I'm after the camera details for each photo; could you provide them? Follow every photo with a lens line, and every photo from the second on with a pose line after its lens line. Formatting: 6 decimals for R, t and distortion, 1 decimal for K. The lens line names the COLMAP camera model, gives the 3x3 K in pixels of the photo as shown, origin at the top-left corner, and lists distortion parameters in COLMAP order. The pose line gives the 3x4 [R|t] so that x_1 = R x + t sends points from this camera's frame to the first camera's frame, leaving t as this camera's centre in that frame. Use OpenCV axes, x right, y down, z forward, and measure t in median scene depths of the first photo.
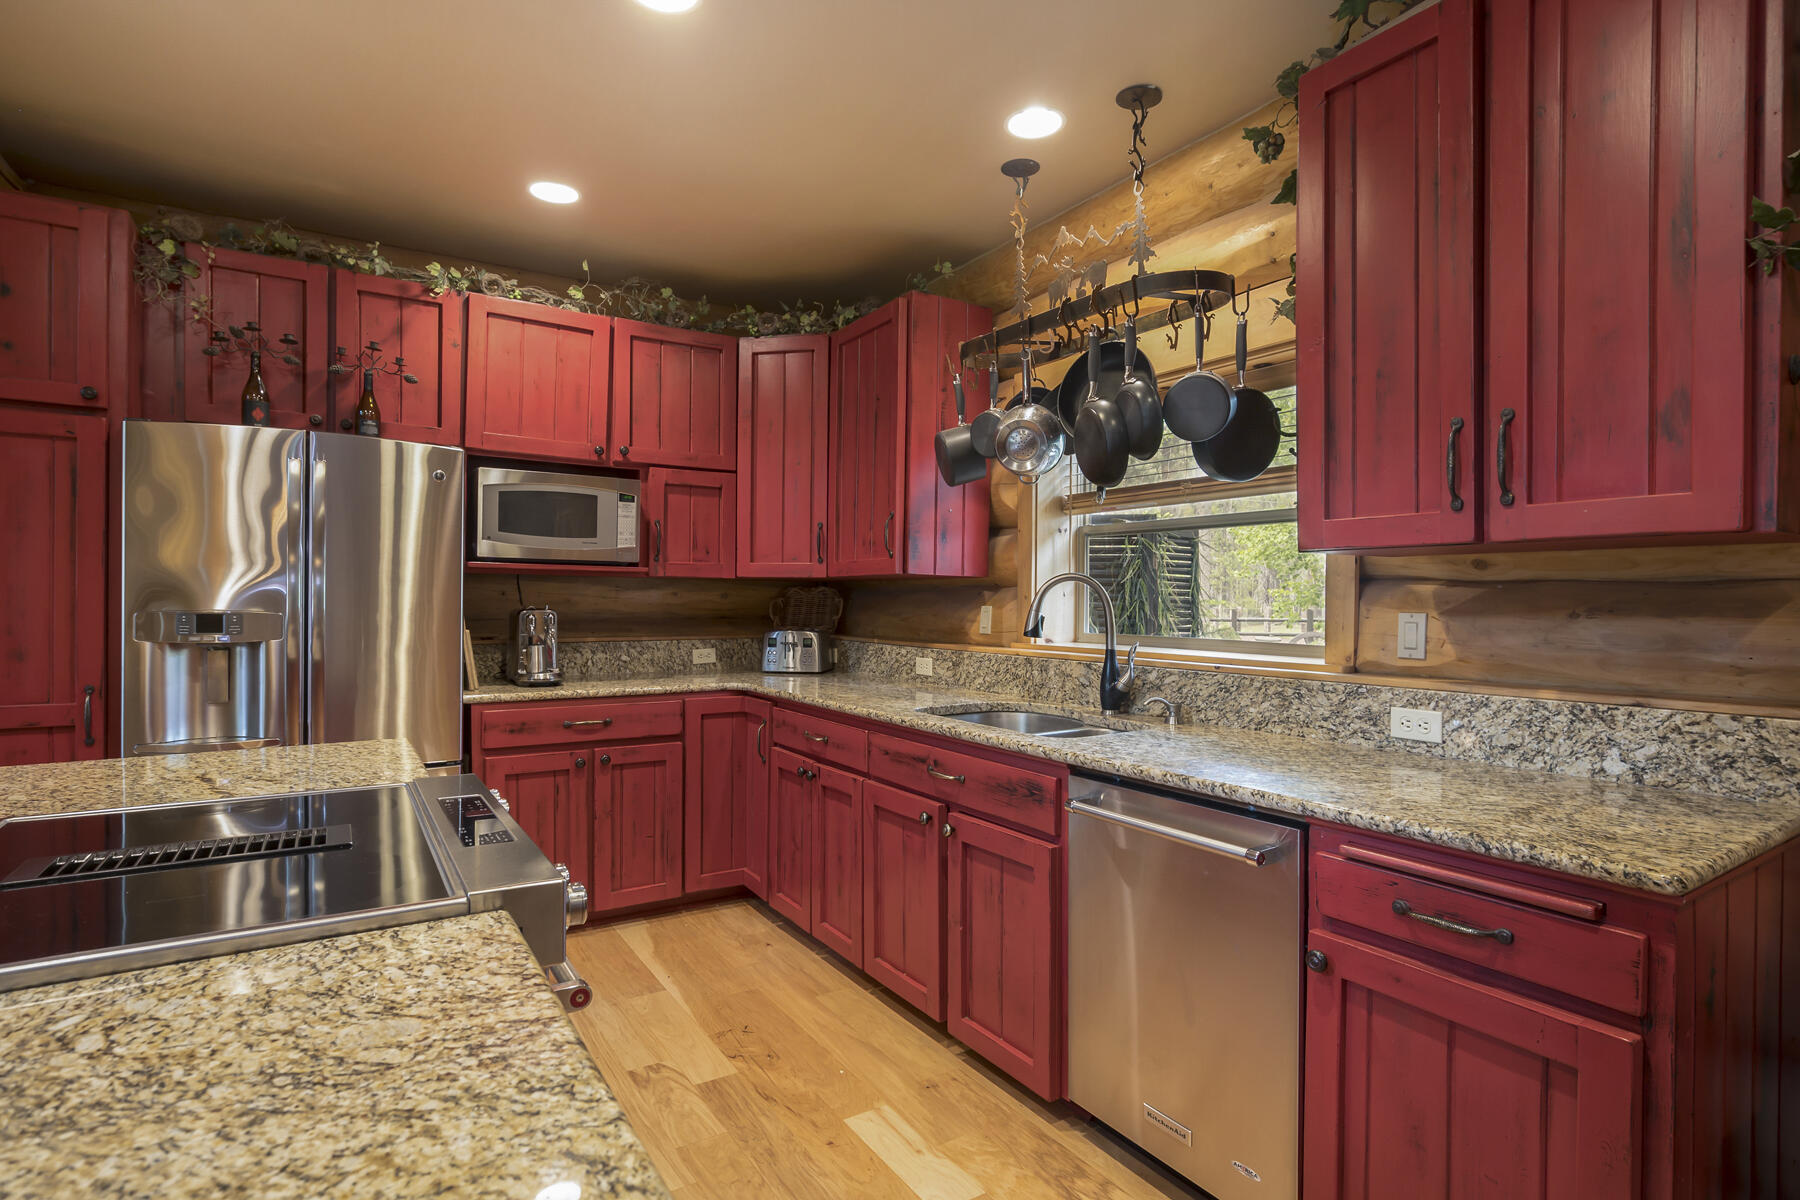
lens RADIAL K [[904.7, 0, 901.2], [0, 904.7, 604.2], [0, 0, 1]] dist [-0.025989, 0.012163]
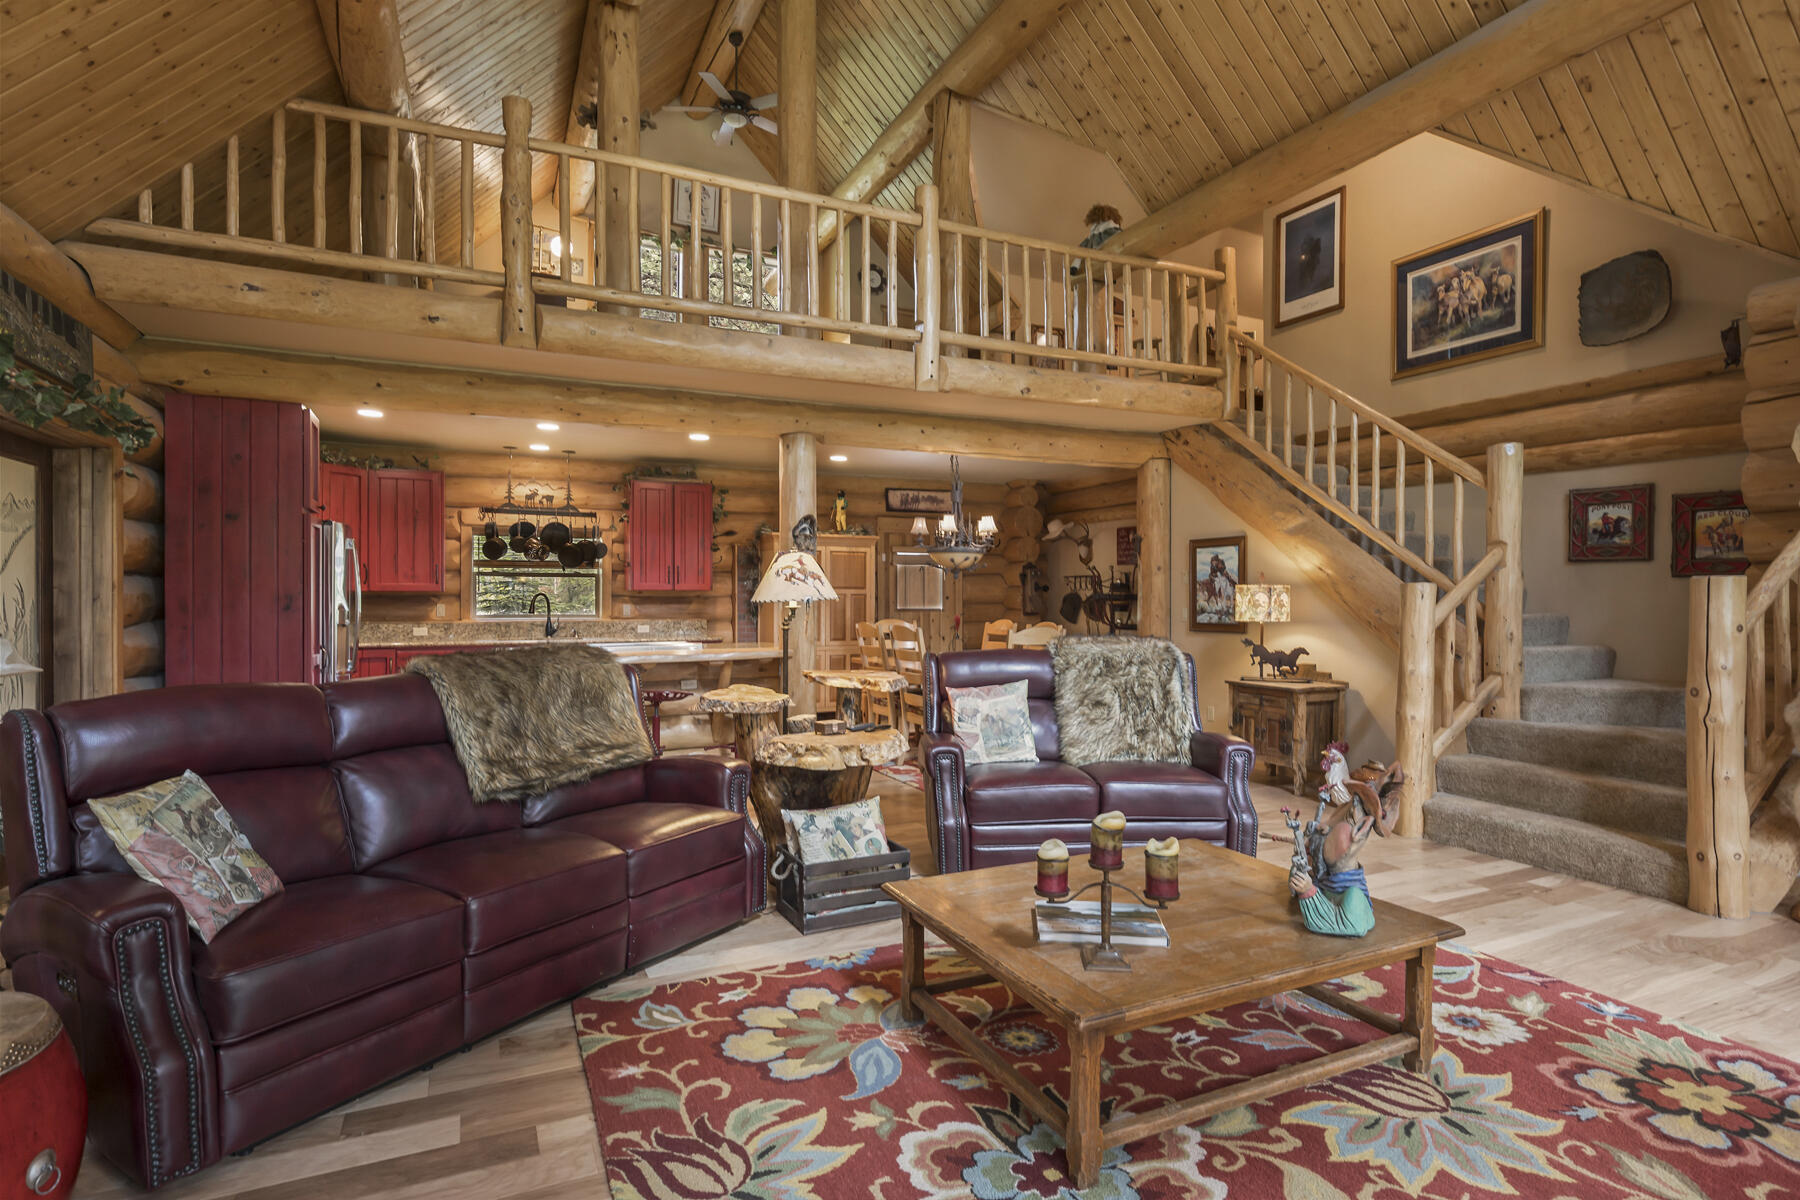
lens RADIAL K [[904.7, 0, 898.3], [0, 904.7, 606.5], [0, 0, 1]] dist [-0.025989, 0.012163]
pose [[0.123766, -0.013075, 0.992225, -2.244639], [0.005198, 0.999908, 0.012528, -0.016166], [-0.992298, 0.003607, 0.123823, -0.488069]]
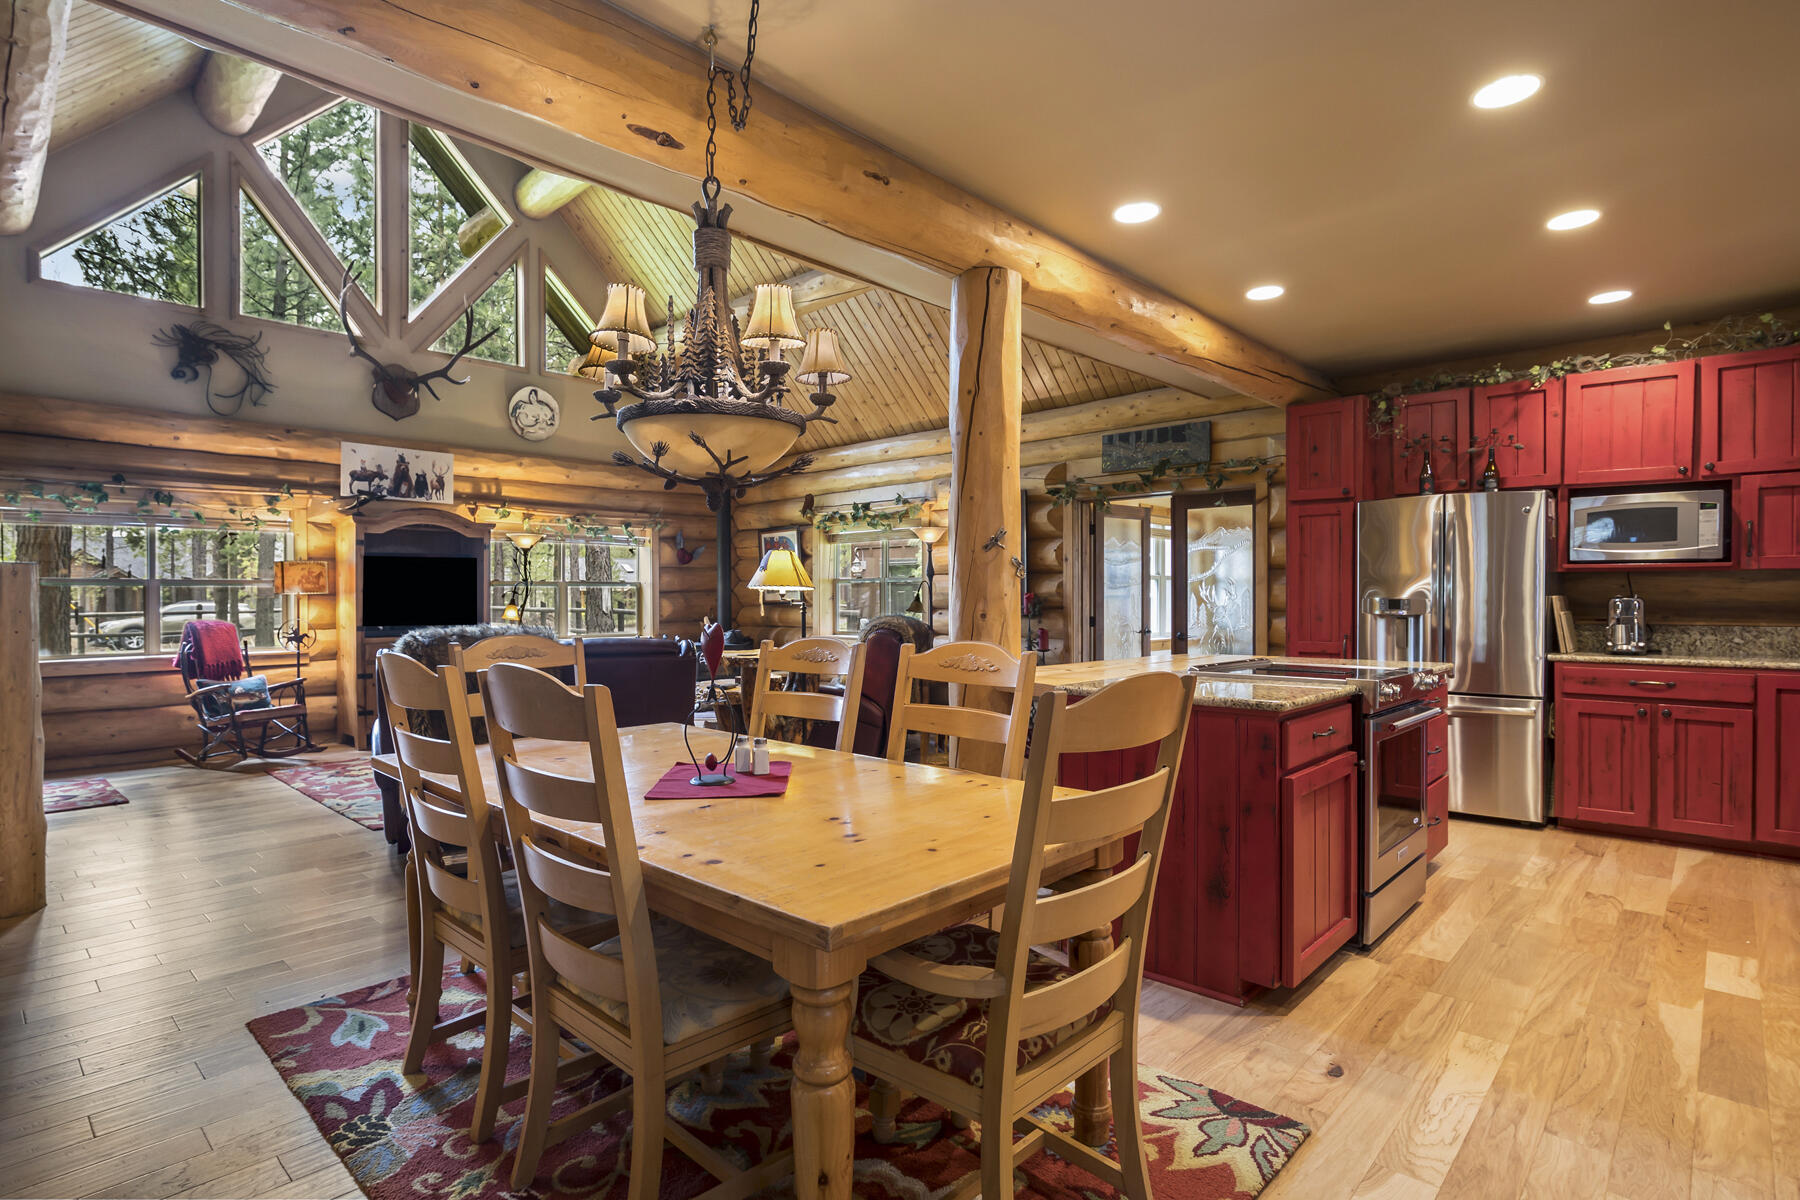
lens RADIAL K [[904.7, 0, 899.0], [0, 904.7, 604.8], [0, 0, 1]] dist [-0.025989, 0.012163]
pose [[0.248225, 0.002649, -0.968699, 0.649475], [-0.001611, 0.999996, 0.002321, 0.015879], [0.968701, 0.000984, 0.248228, -0.390877]]
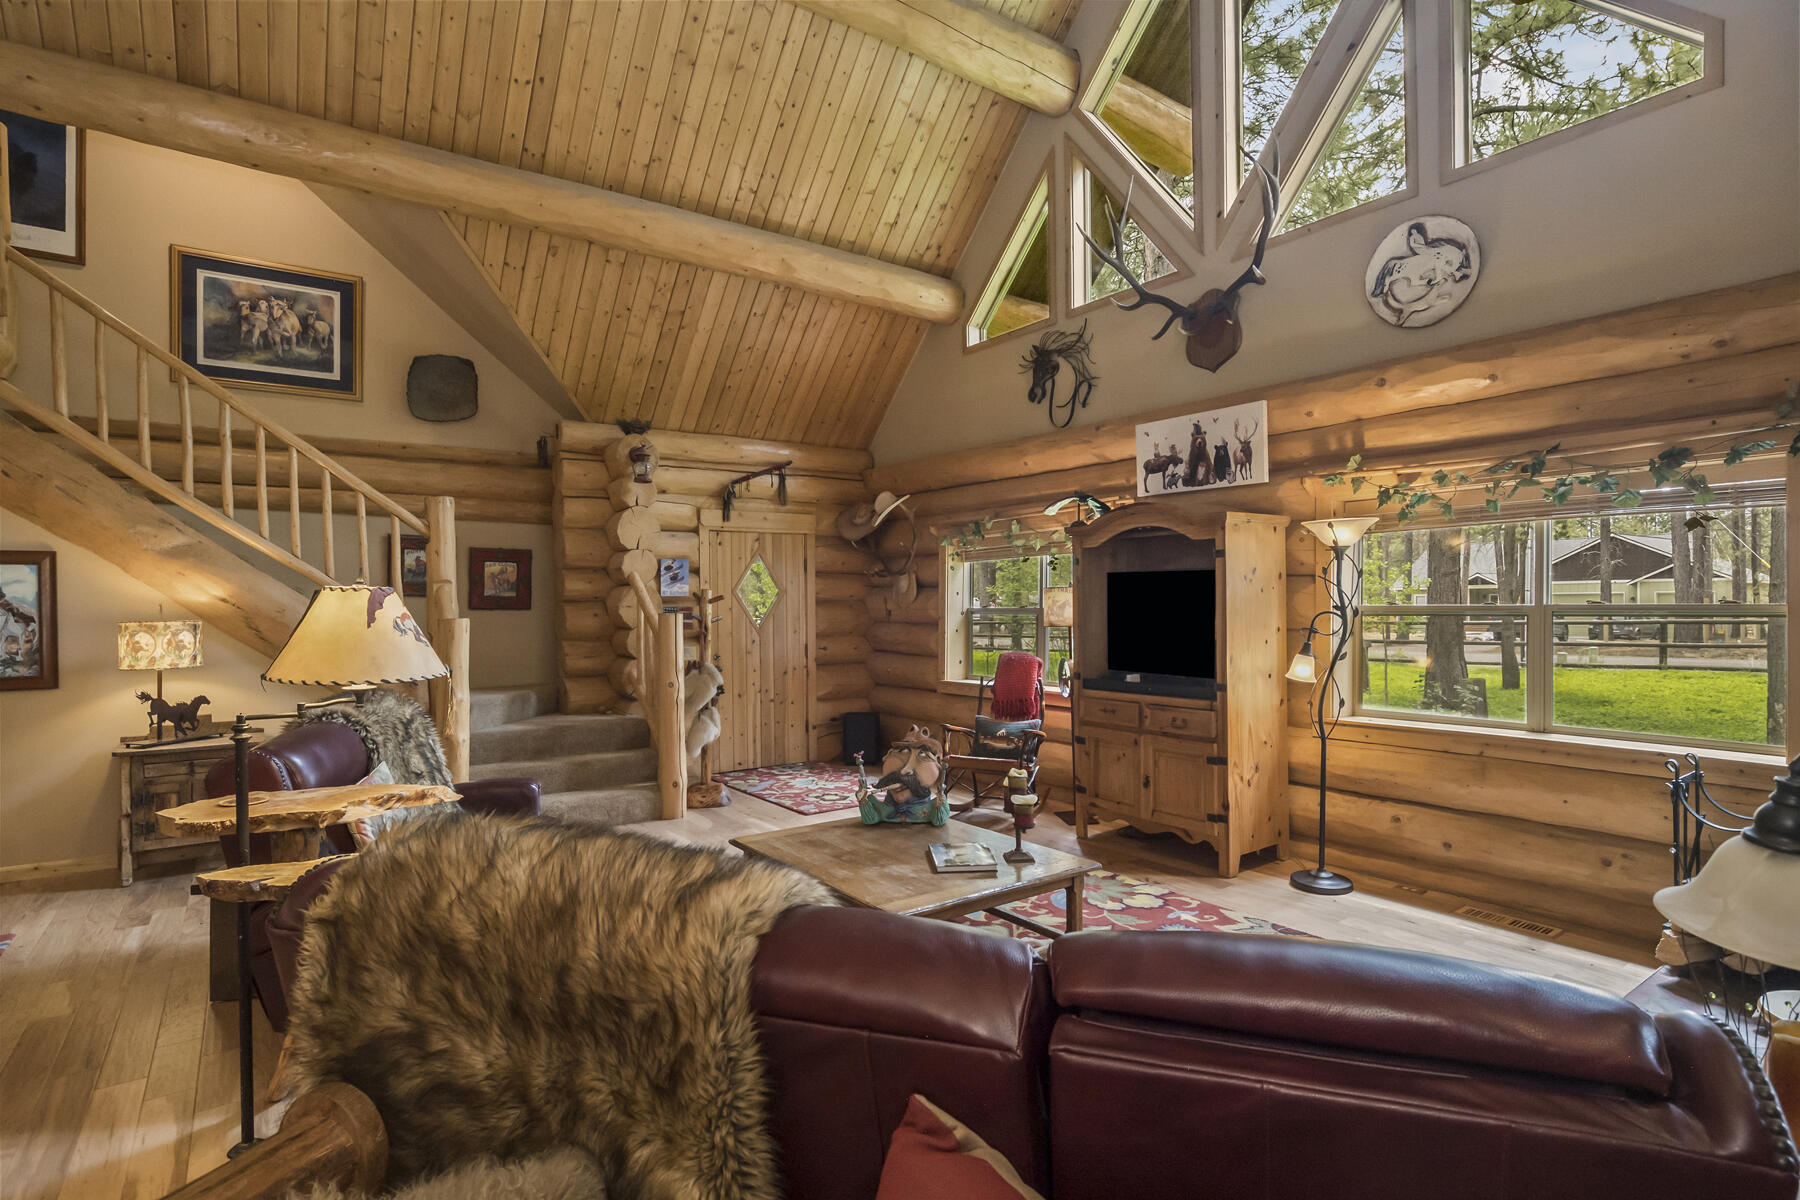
lens RADIAL K [[904.7, 0, 902.0], [0, 904.7, 604.0], [0, 0, 1]] dist [-0.025989, 0.012163]
pose [[-0.998443, 0.006570, -0.055391, -1.386240], [0.006047, 0.999936, 0.009606, -0.068869], [0.055450, 0.009257, -0.998419, 0.521765]]
